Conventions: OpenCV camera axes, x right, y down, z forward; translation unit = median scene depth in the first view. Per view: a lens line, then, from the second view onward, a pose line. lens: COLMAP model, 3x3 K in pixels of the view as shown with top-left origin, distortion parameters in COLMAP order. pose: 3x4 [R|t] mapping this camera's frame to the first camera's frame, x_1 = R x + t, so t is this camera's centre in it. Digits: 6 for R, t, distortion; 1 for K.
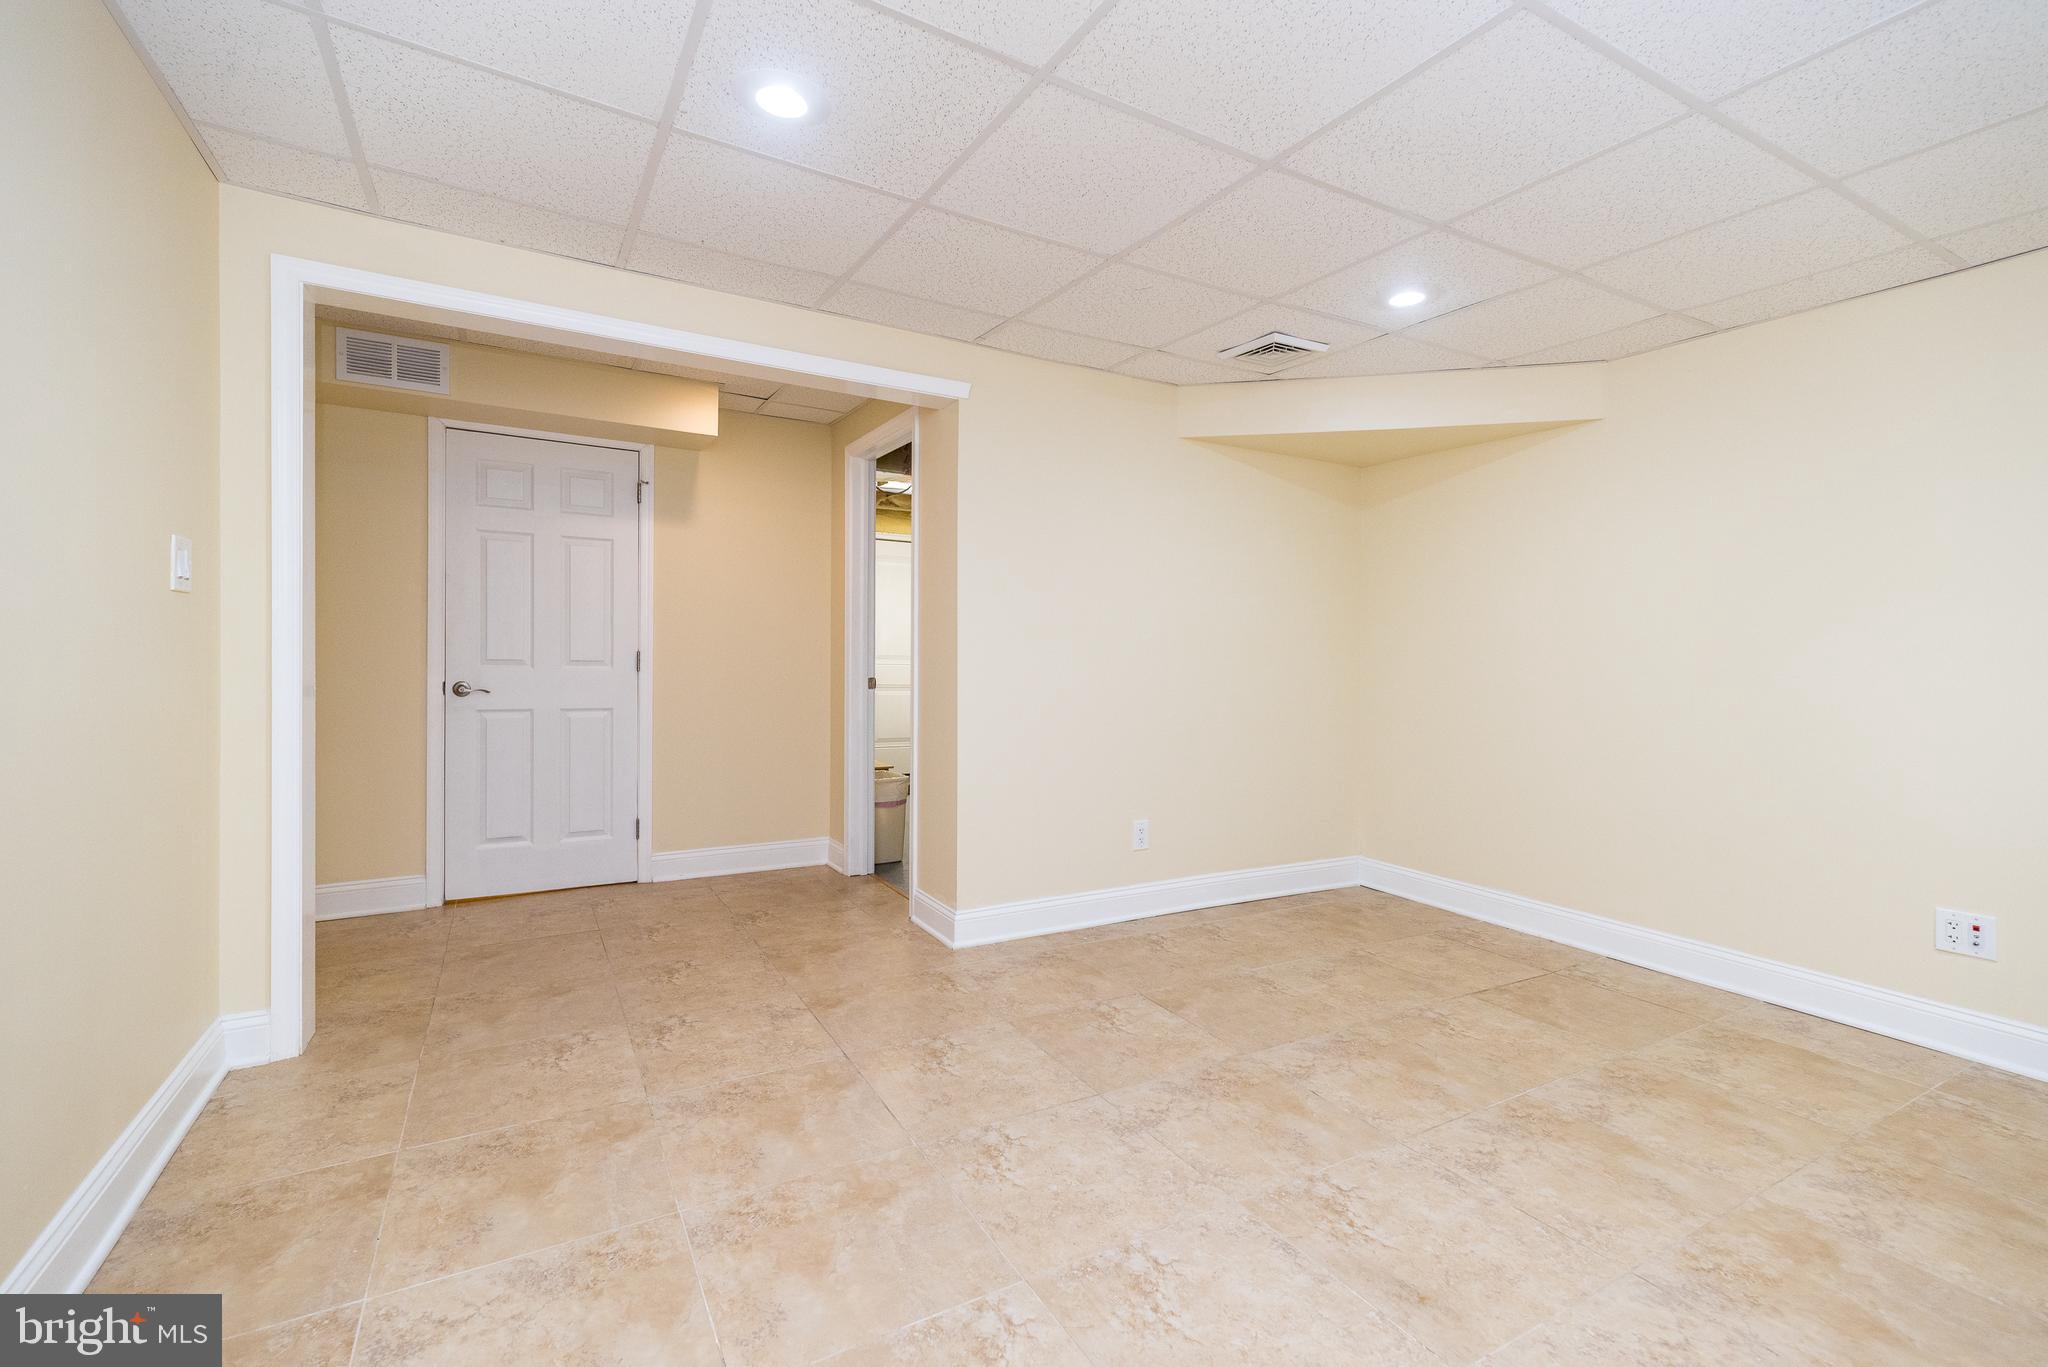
lens RADIAL K [[904.5, 0, 1051.2], [0, 904.5, 635.2], [0, 0, 1]] dist [0.007422, 0.000377]
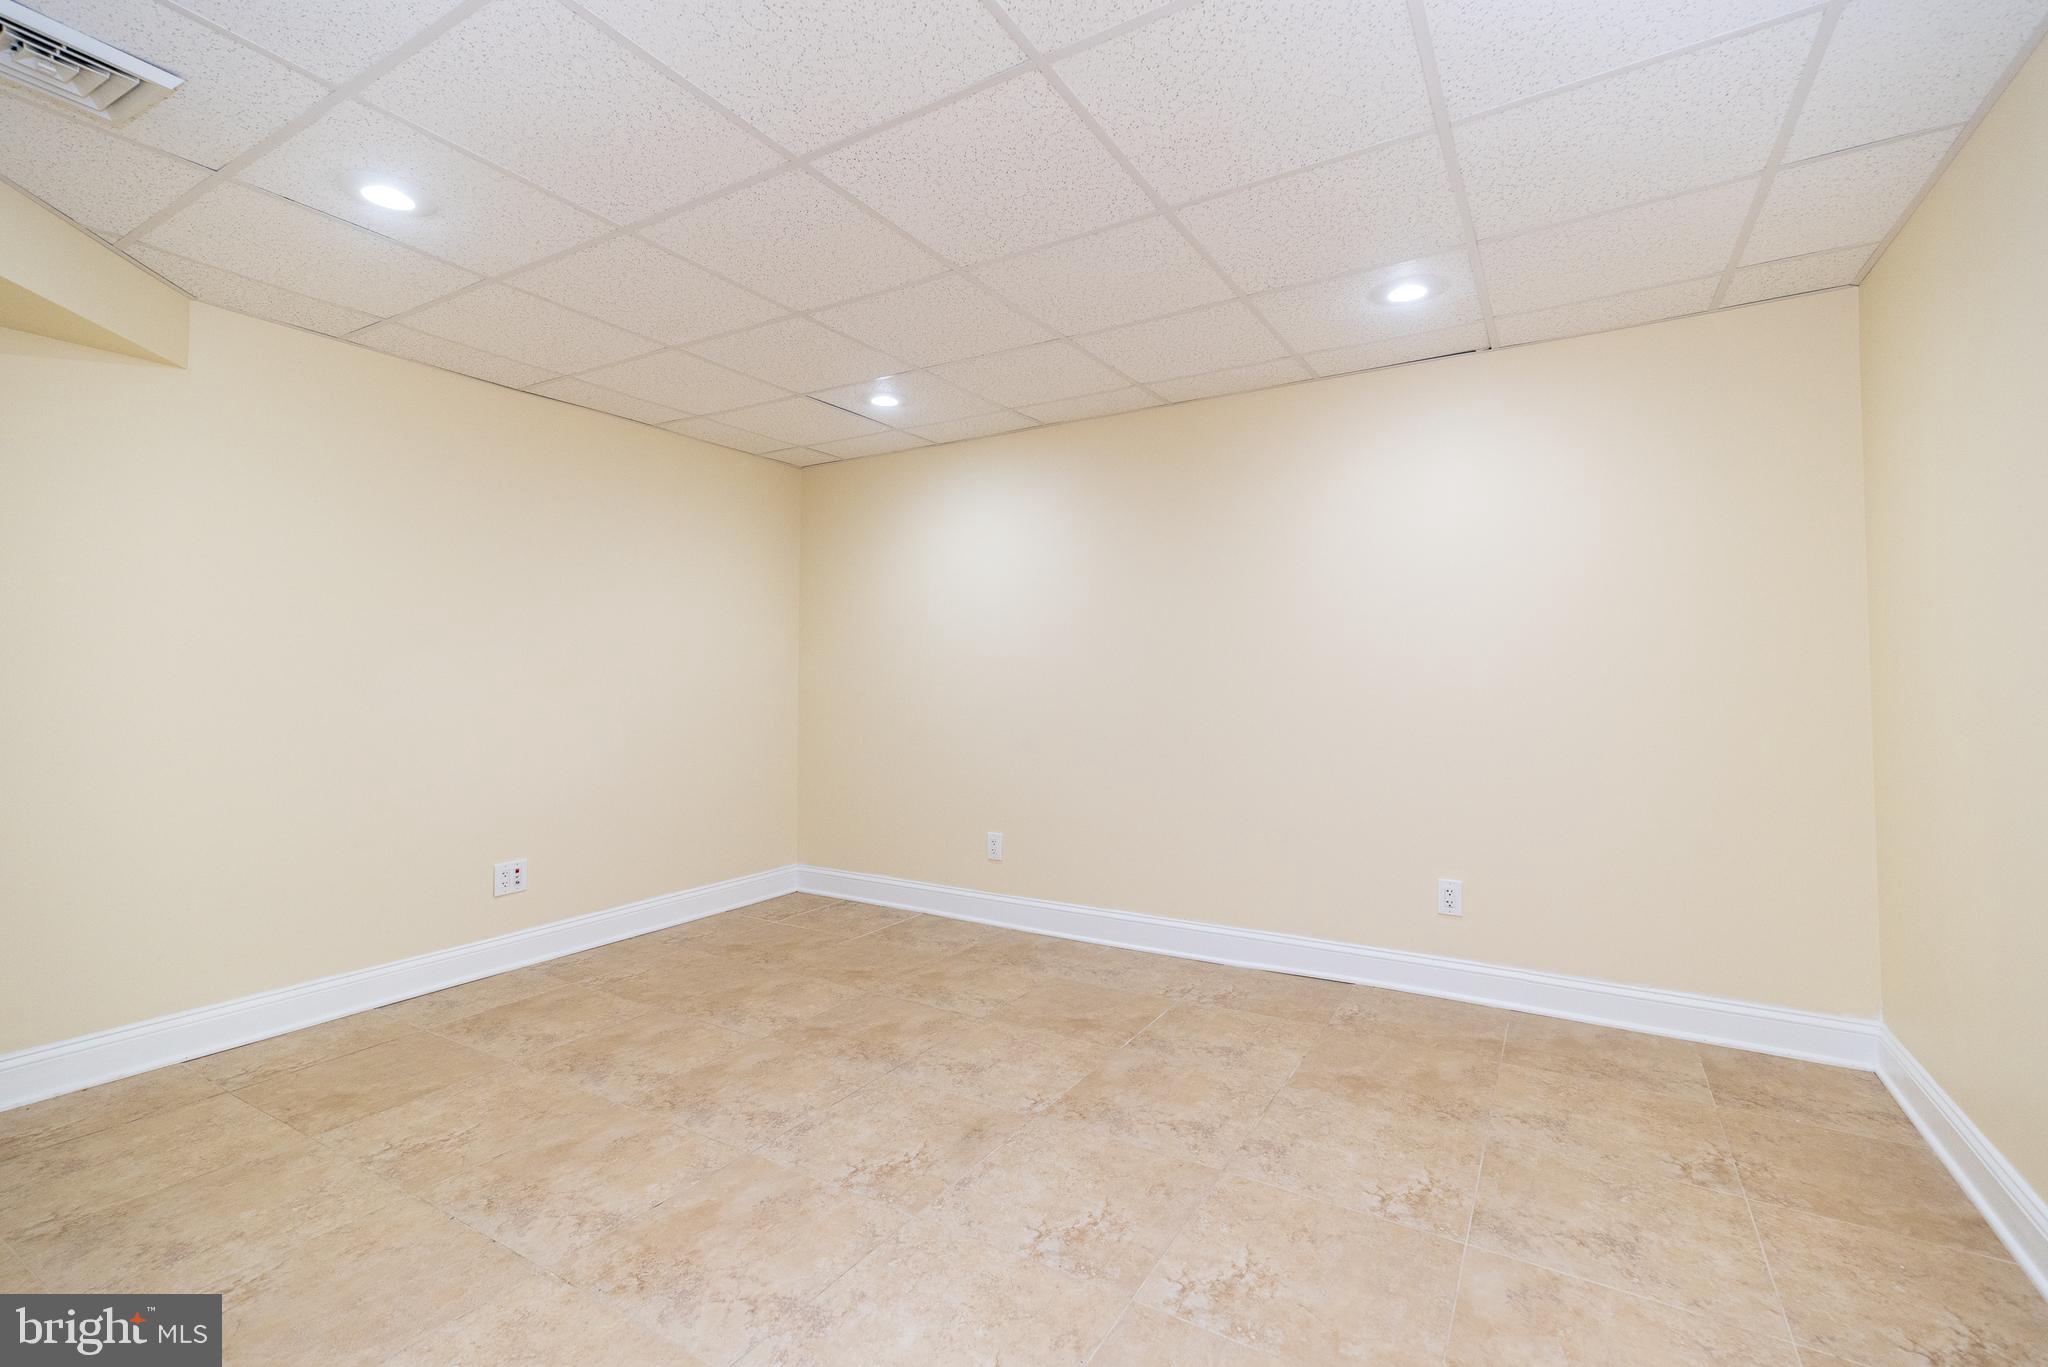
lens RADIAL K [[904.5, 0, 1019.7], [0, 904.5, 677.9], [0, 0, 1]] dist [0.007422, 0.000377]
pose [[-0.466122, -0.016602, 0.884565, -0.518051], [-0.026151, 0.999646, 0.004982, 0.007572], [-0.884334, -0.020810, -0.466391, 0.964977]]
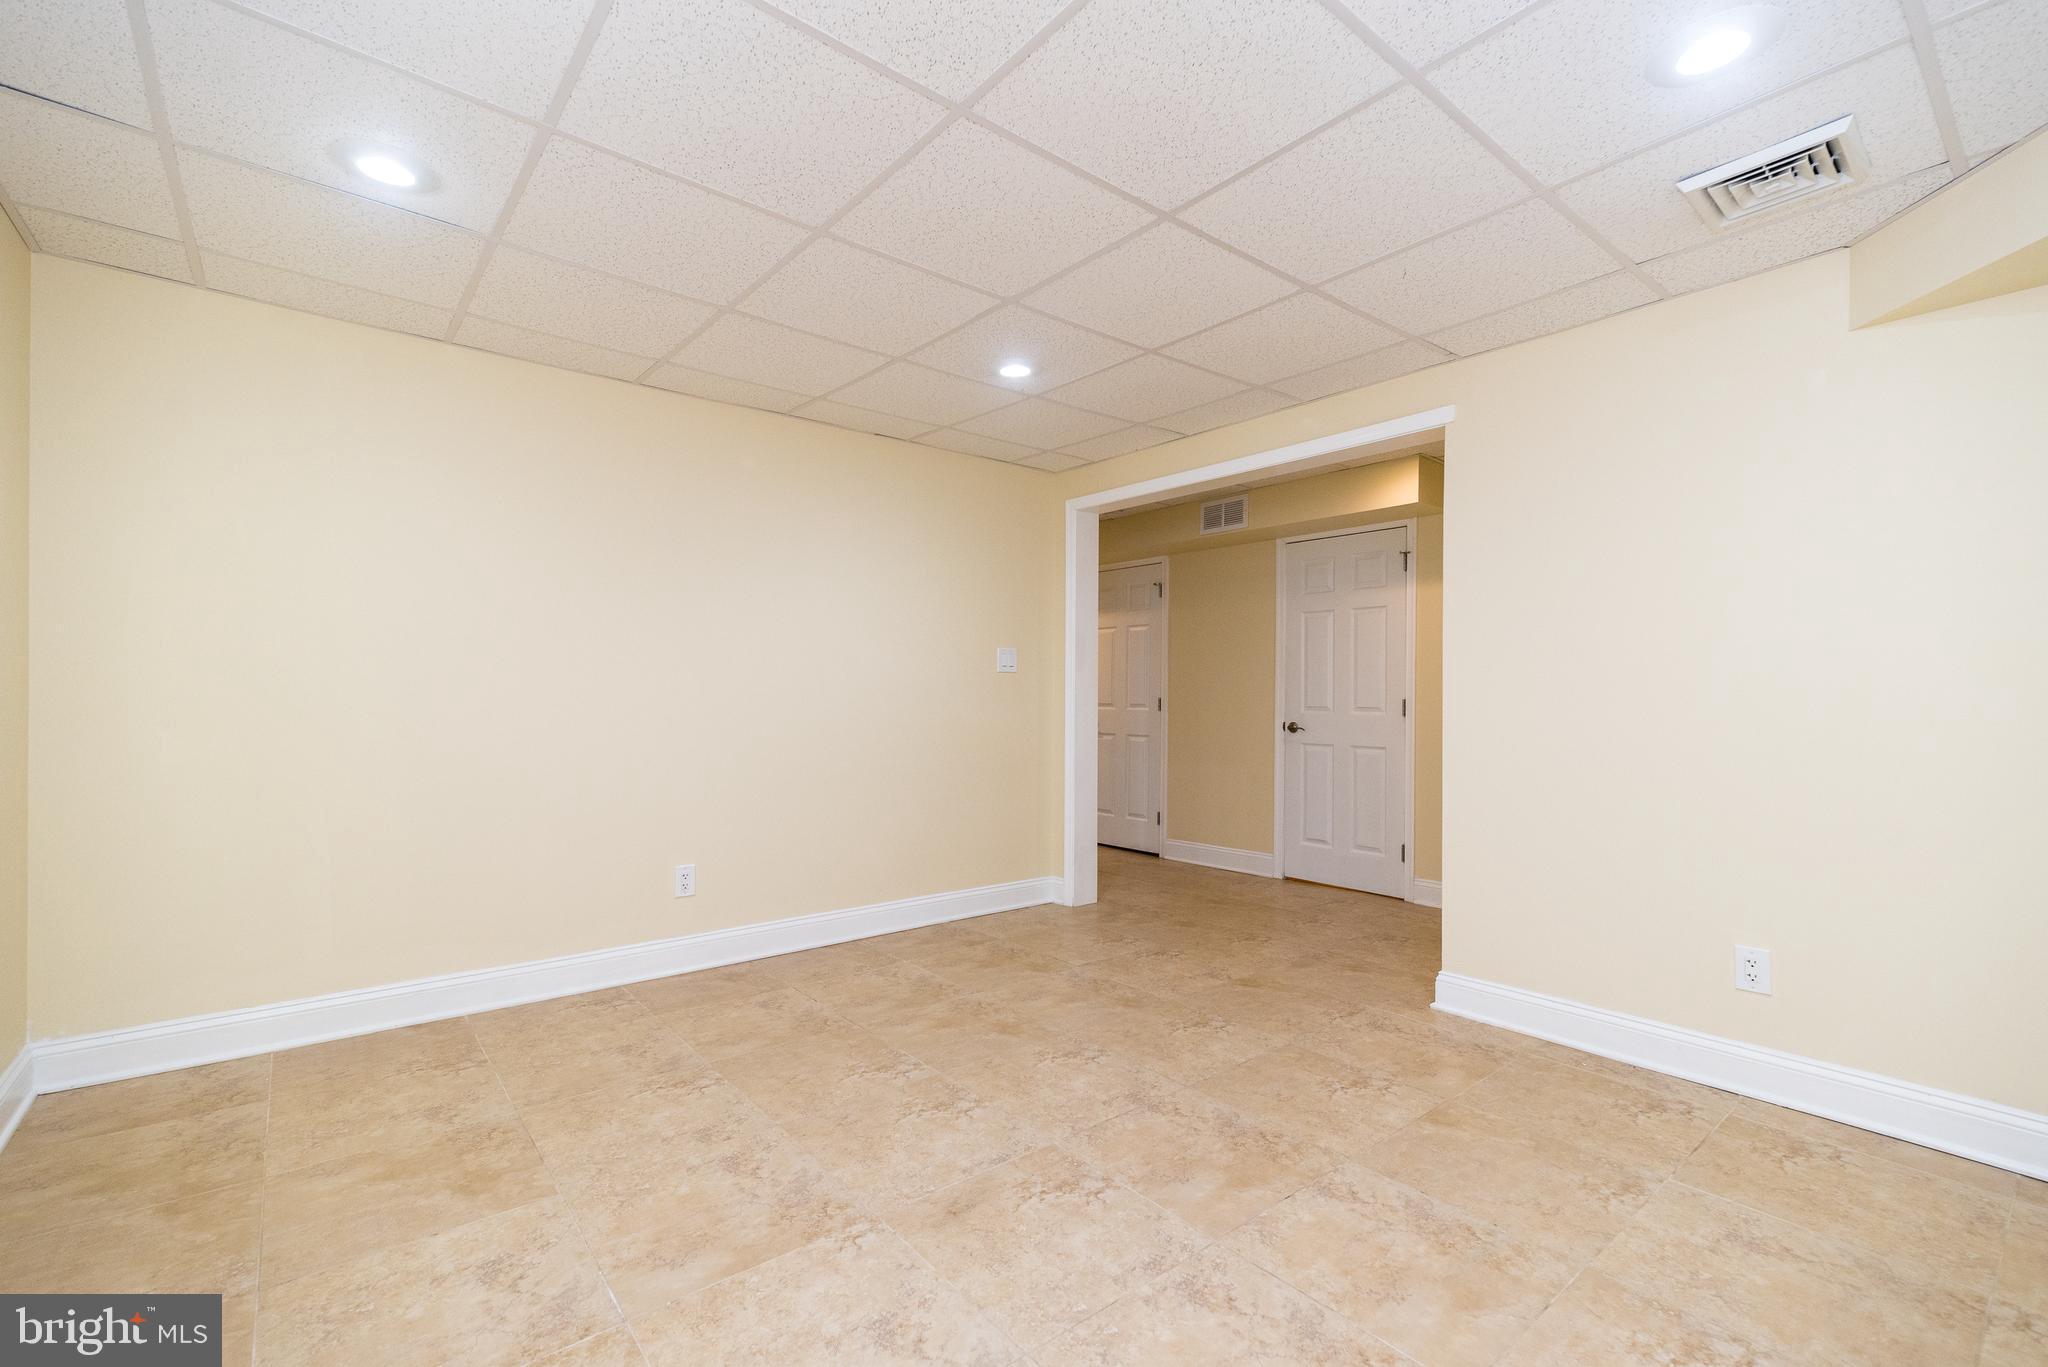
lens RADIAL K [[904.5, 0, 1006.5], [0, 904.5, 667.4], [0, 0, 1]] dist [0.007422, 0.000377]
pose [[0.134654, -0.048389, -0.989711, 0.985929], [0.016290, 0.998780, -0.046616, 0.035462], [0.990759, -0.009845, 0.135278, 0.545188]]
